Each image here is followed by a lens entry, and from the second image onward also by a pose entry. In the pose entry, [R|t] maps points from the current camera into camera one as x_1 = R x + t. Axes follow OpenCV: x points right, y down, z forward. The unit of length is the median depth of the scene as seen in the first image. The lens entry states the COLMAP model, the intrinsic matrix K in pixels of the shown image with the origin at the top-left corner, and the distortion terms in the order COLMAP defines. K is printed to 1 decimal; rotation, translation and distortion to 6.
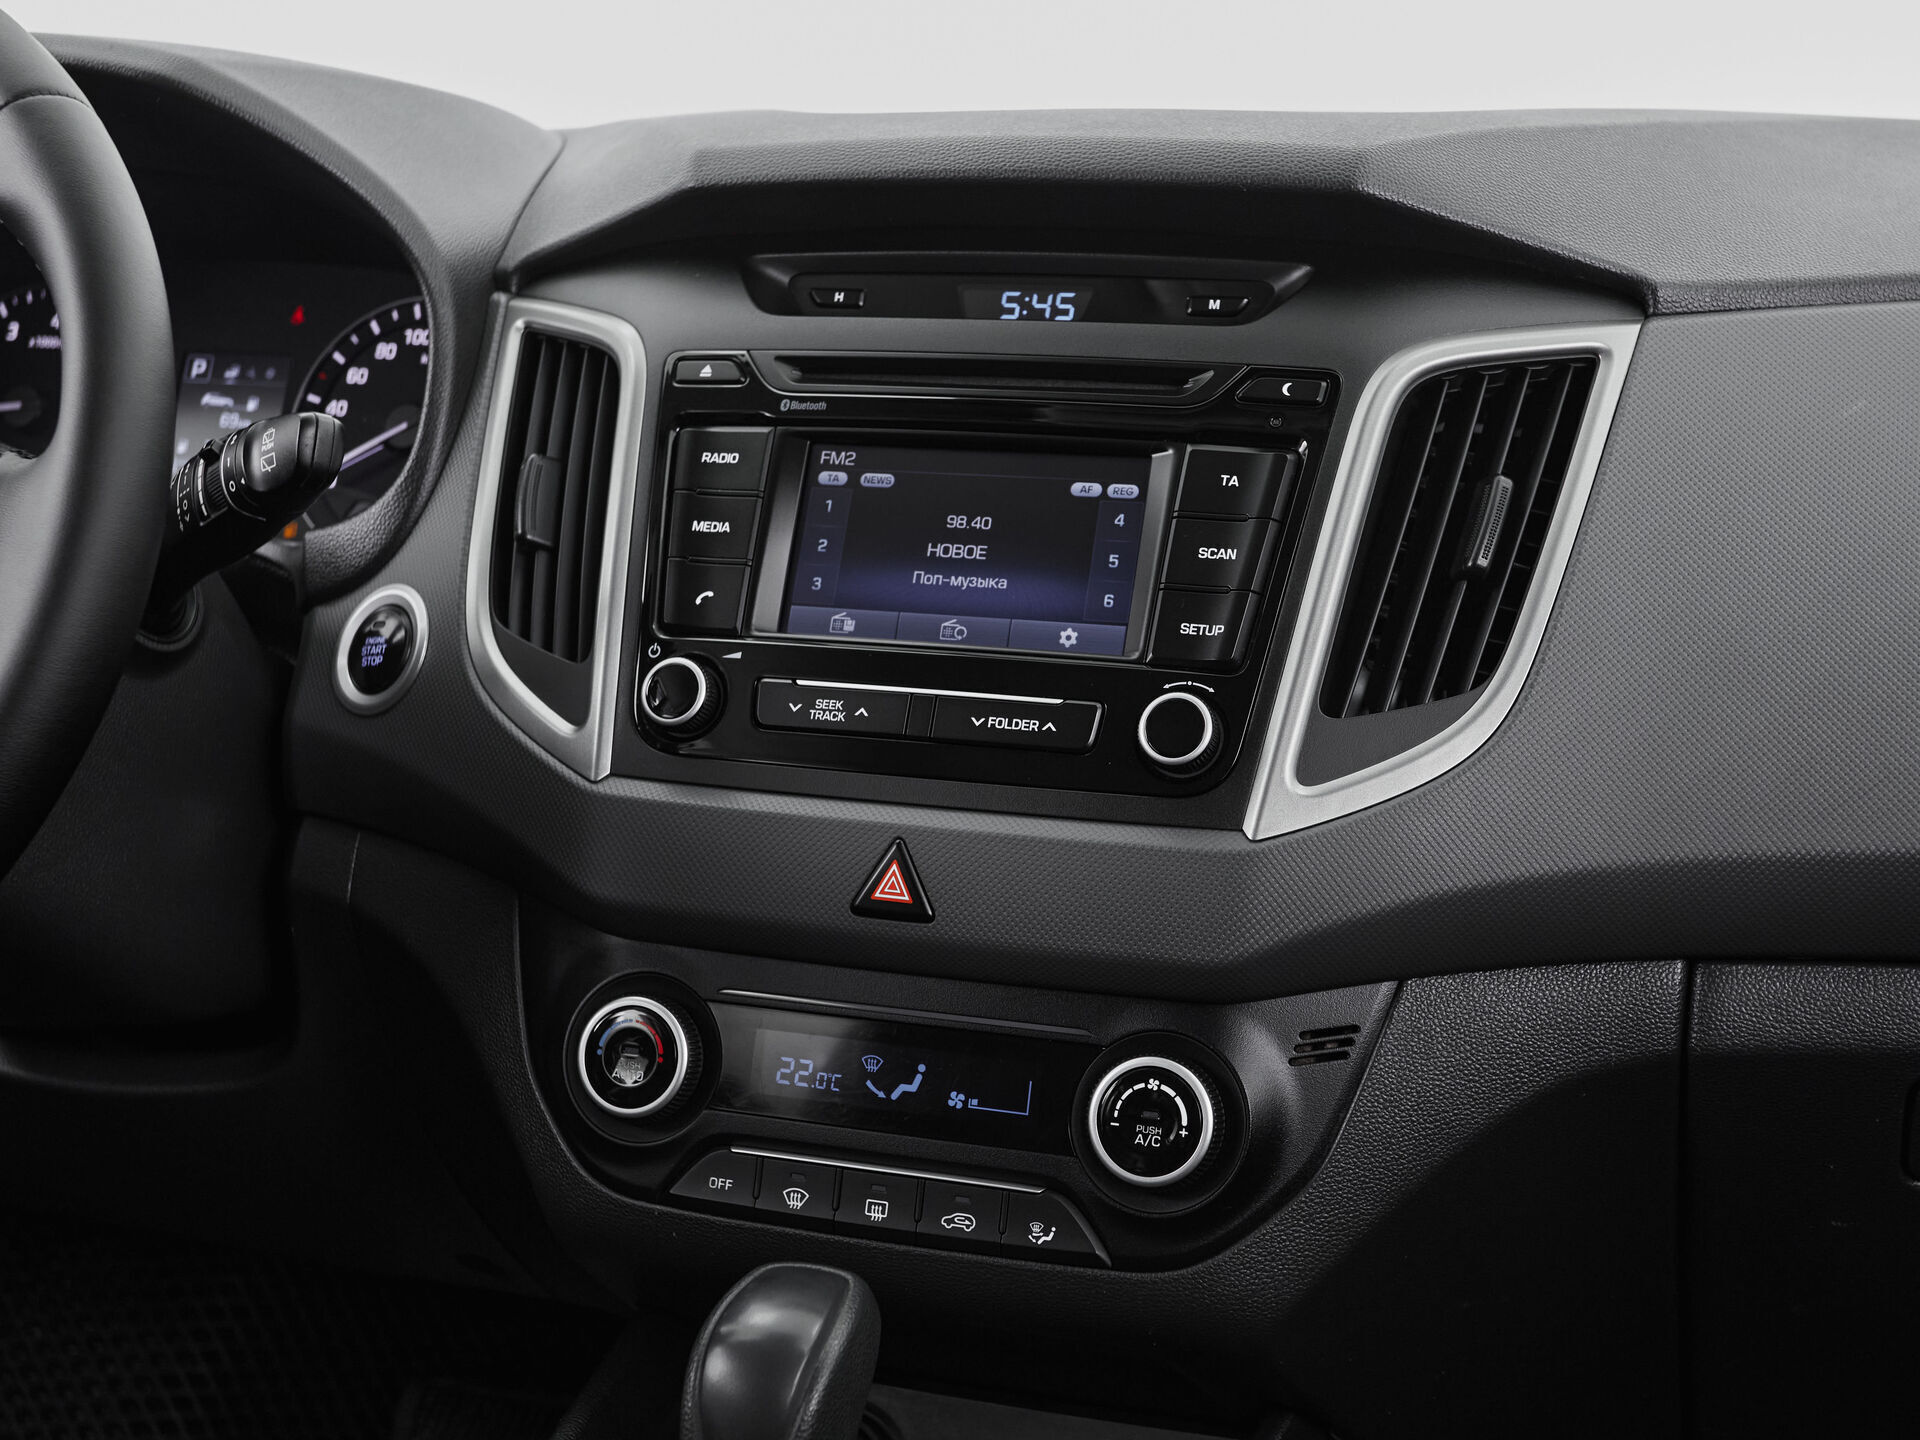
lens RADIAL K [[2673.8, 0, 960.0], [0, 2673.8, 720.0], [0, 0, 1]] dist [0.011857, 0.076146]
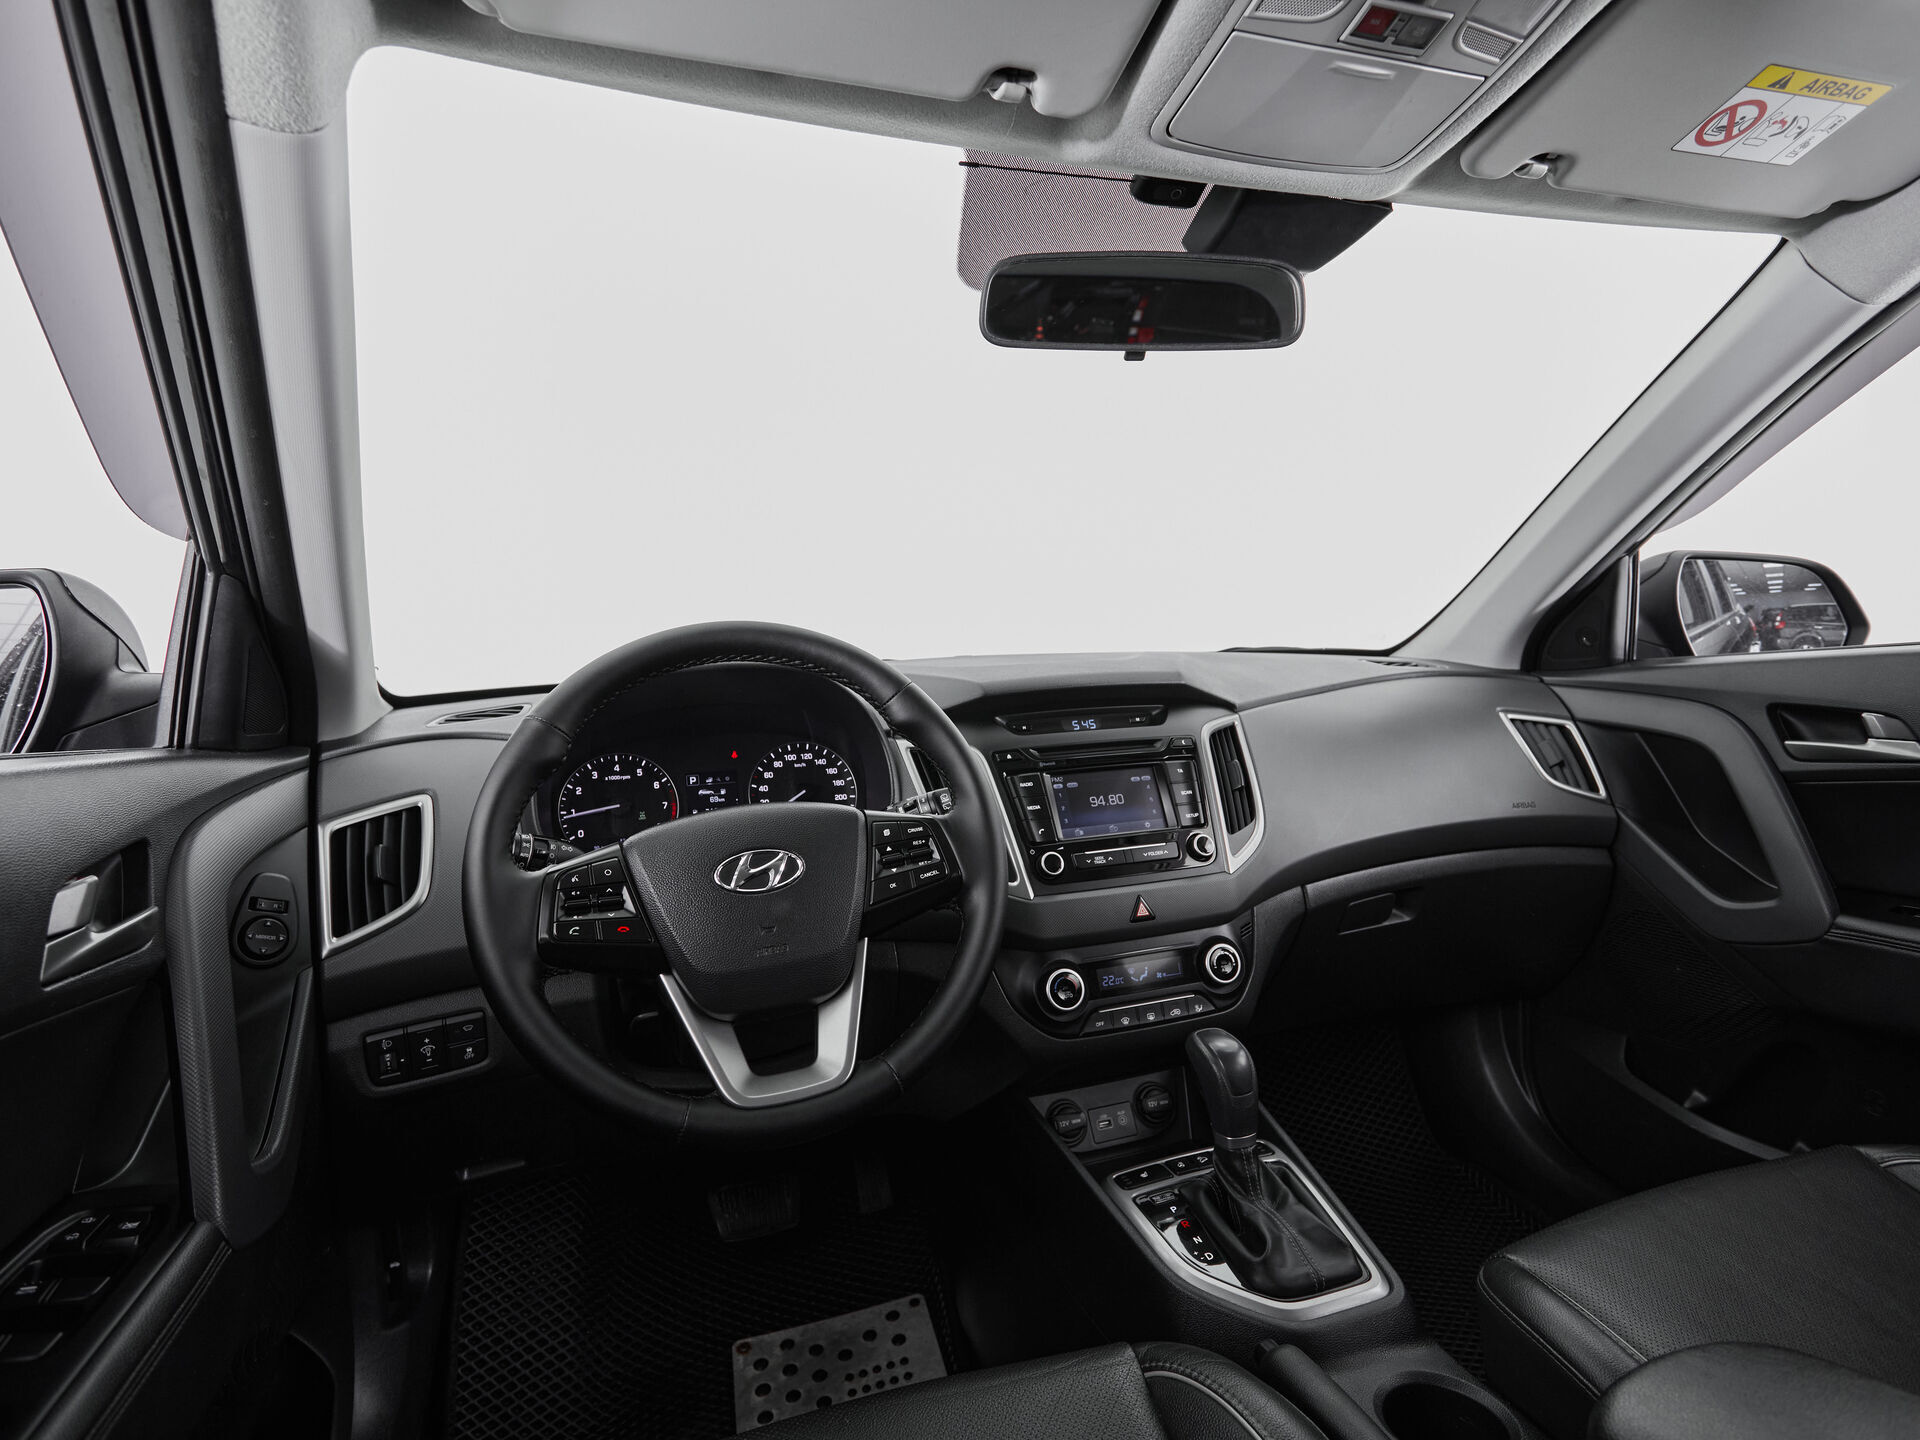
lens RADIAL K [[1012.5, 0, 960.0], [0, 1012.5, 720.0], [0, 0, 1]] dist [-0.002542, -0.001762]
pose [[0.782215, -0.088473, 0.616695, -0.868230], [0.164947, 0.983951, -0.068058, -0.108069], [-0.600777, 0.154958, 0.784255, 0.153874]]
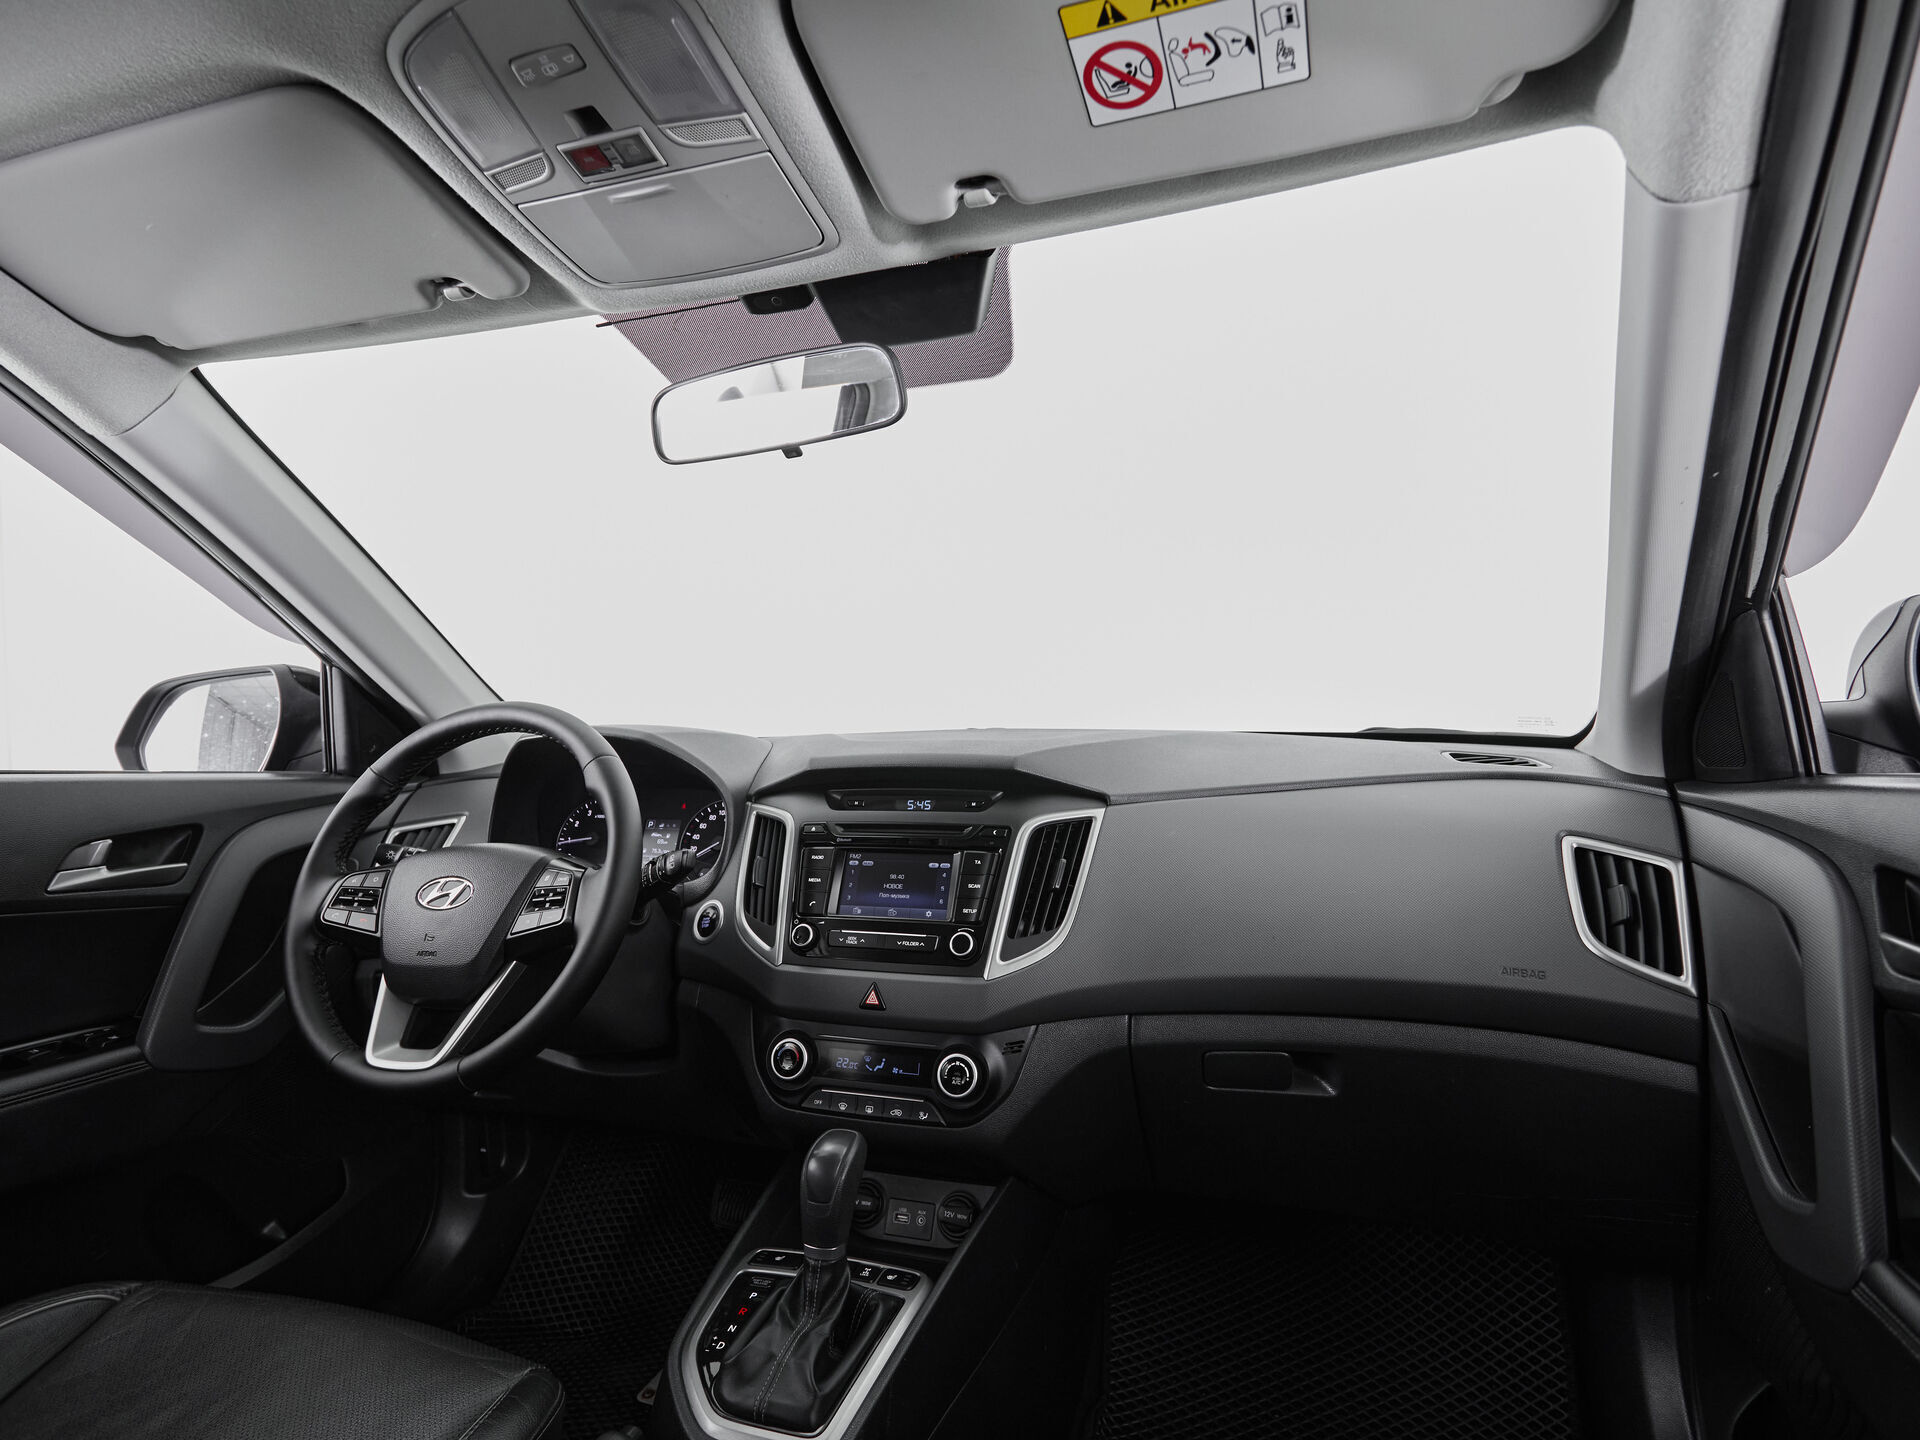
lens RADIAL K [[1012.5, 0, 960.0], [0, 1012.5, 720.0], [0, 0, 1]] dist [-0.002542, -0.001762]
pose [[0.999358, -0.028409, 0.021849, 0.056770], [0.031923, 0.982708, -0.182392, -0.036033], [-0.016290, 0.182972, 0.982983, -0.197955]]
